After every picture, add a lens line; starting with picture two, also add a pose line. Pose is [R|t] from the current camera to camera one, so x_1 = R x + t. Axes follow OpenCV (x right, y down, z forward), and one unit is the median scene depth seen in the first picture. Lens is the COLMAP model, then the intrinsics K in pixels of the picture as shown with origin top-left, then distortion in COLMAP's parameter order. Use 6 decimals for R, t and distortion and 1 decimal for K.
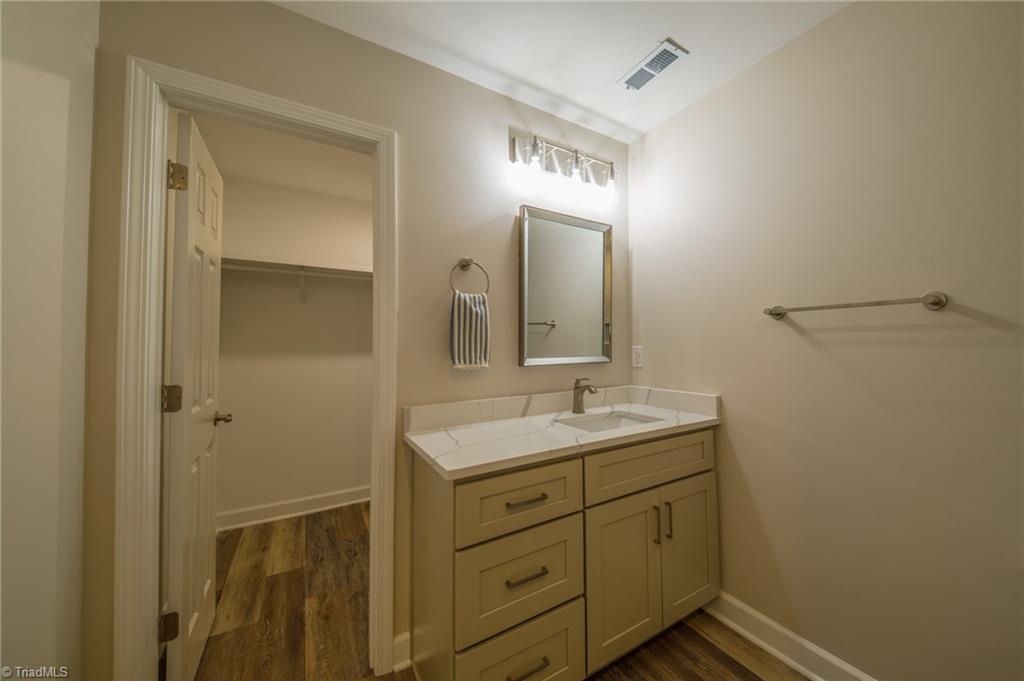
lens RADIAL K [[358.8, 0, 510.2], [0, 358.8, 336.4], [0, 0, 1]] dist [0.016990, -0.016535]
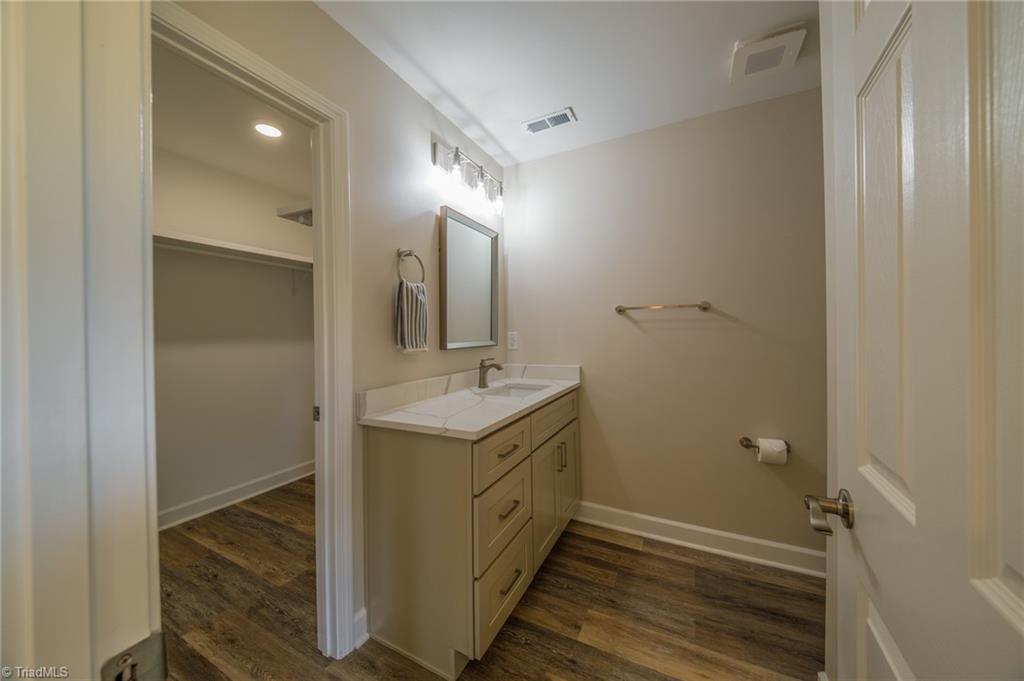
lens RADIAL K [[345.0, 0, 493.7], [0, 345.0, 334.2], [0, 0, 1]] dist [0.000249, 0.000049]
pose [[0.873359, -0.002758, 0.487070, -0.381586], [-0.009321, 0.999706, 0.022374, 0.008835], [-0.486989, -0.024081, 0.873076, -0.024202]]
